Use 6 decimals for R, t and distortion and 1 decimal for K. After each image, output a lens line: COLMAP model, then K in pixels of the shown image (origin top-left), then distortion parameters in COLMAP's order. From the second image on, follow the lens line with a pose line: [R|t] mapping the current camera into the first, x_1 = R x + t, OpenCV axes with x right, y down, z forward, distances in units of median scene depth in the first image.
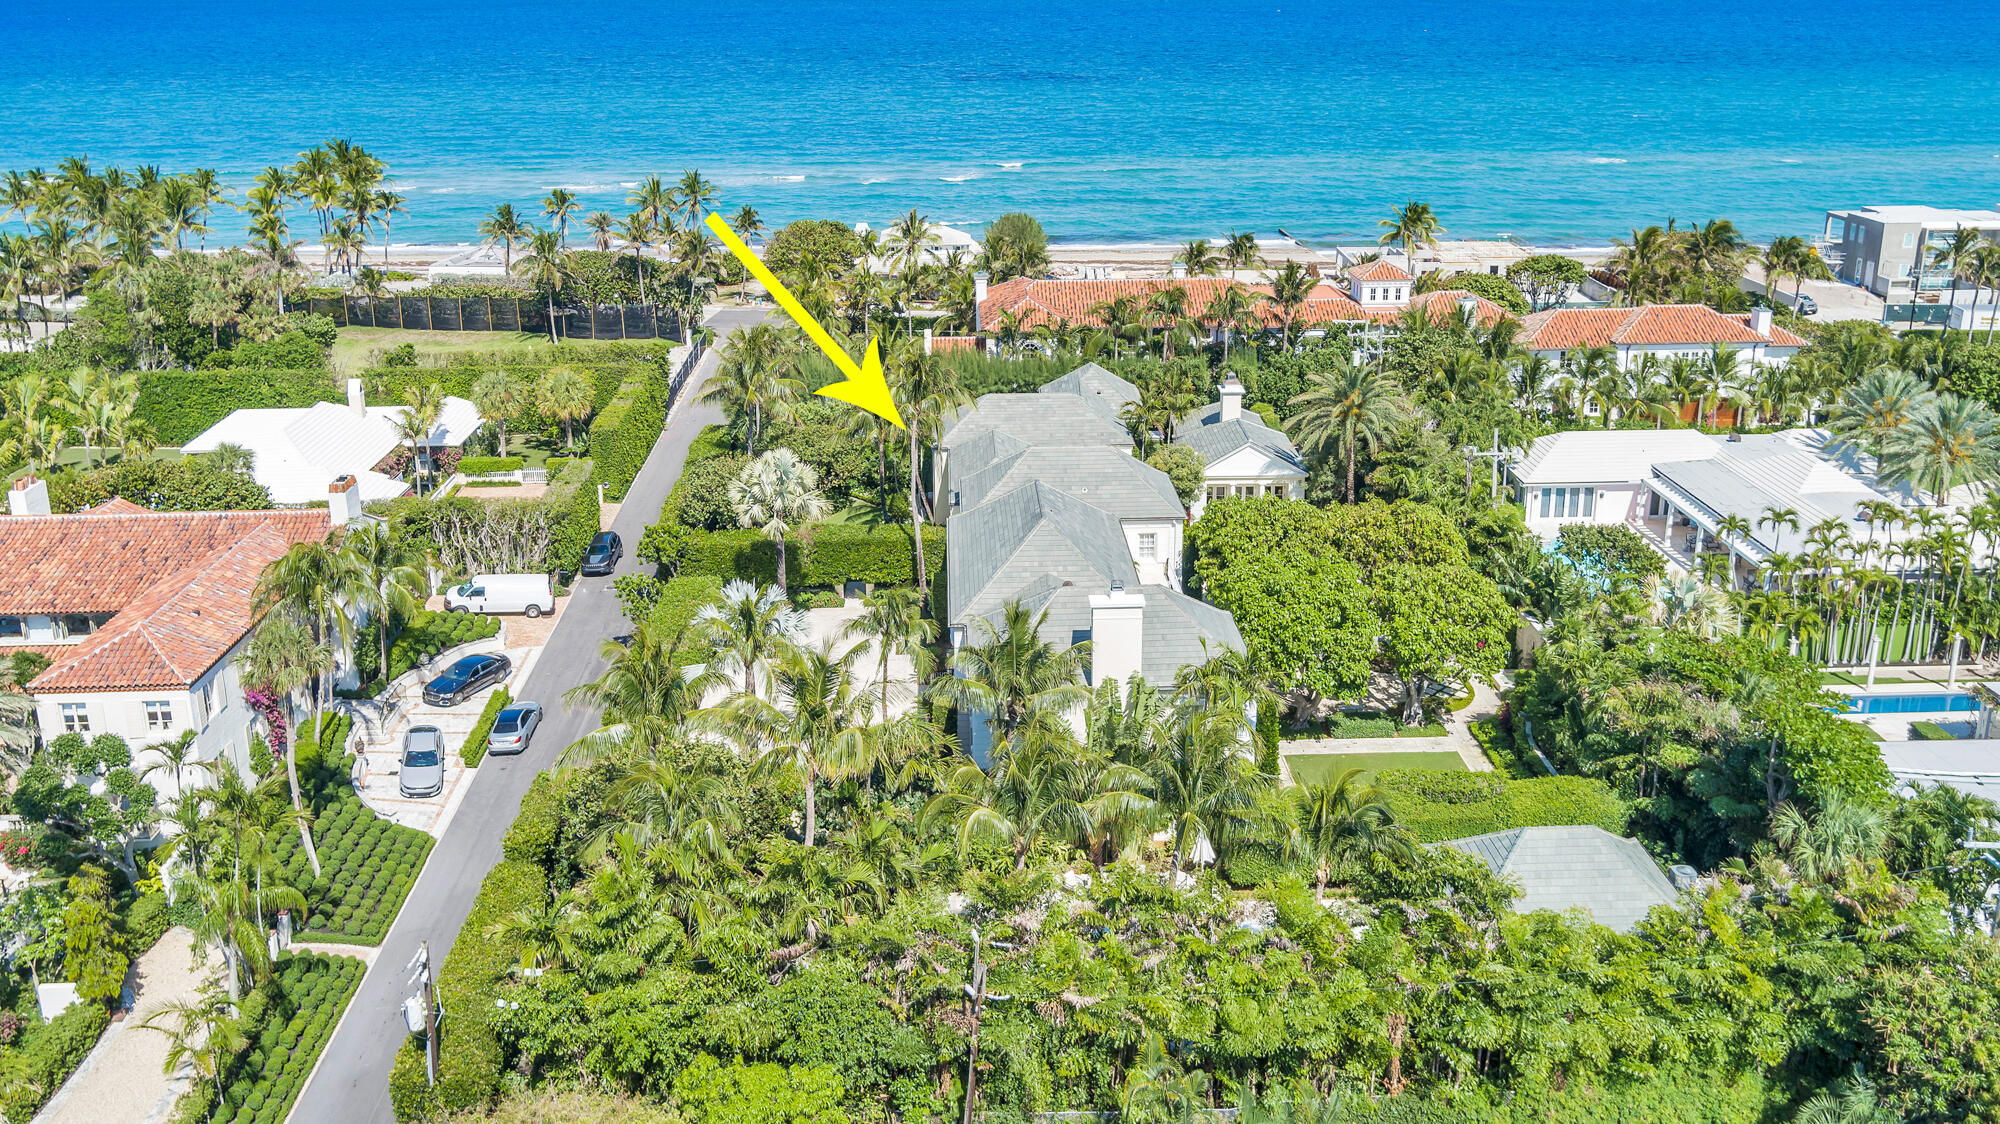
lens RADIAL K [[1489.1, 0, 1000.0], [0, 1489.1, 562.0], [0, 0, 1]] dist [0.003474, -0.002538]
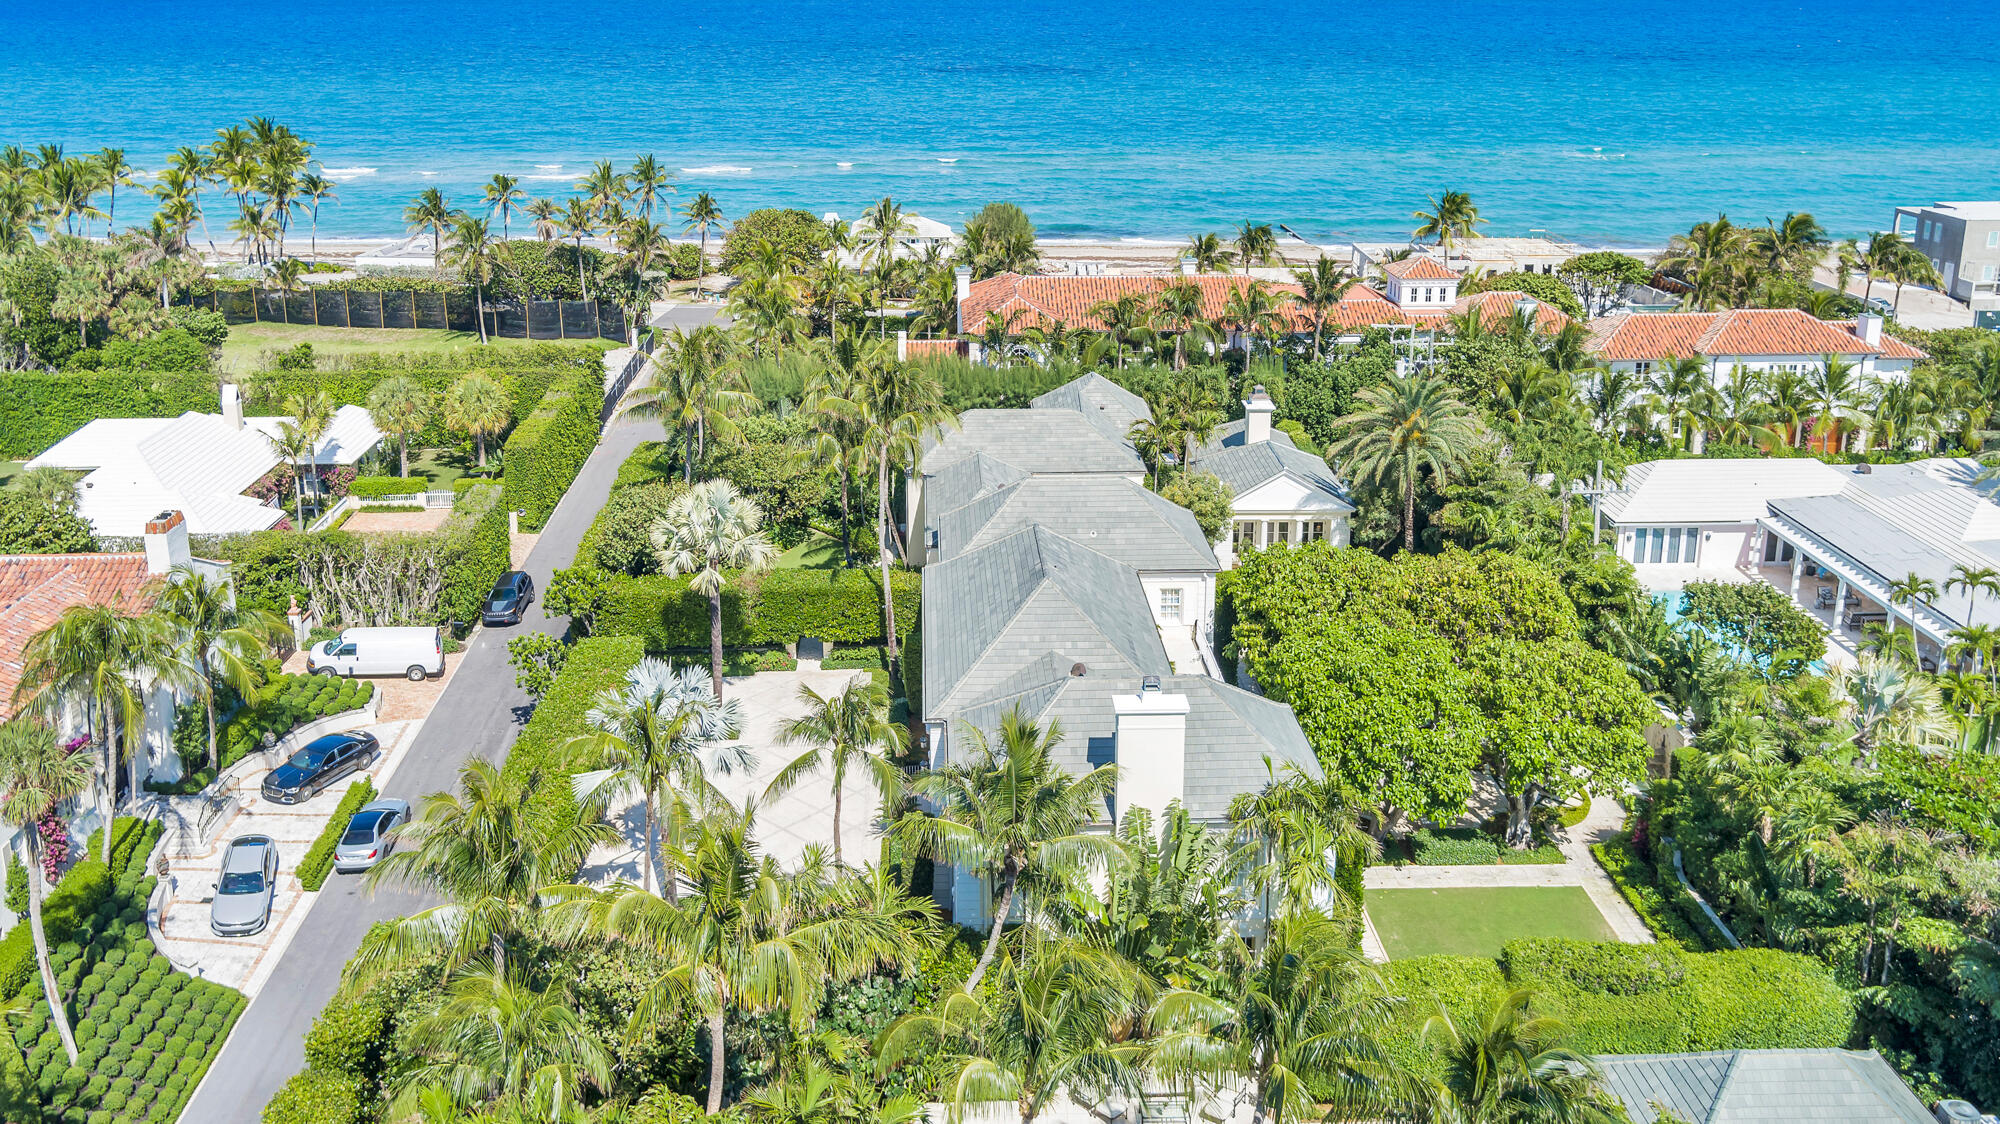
lens RADIAL K [[1545.2, 0, 1000.0], [0, 1545.2, 562.0], [0, 0, 1]] dist [0.000958, 0.007110]
pose [[0.999889, 0.005007, 0.014044, -0.004230], [-0.004930, 0.999973, -0.005472, -0.022578], [-0.014071, 0.005402, 0.999886, 0.130568]]
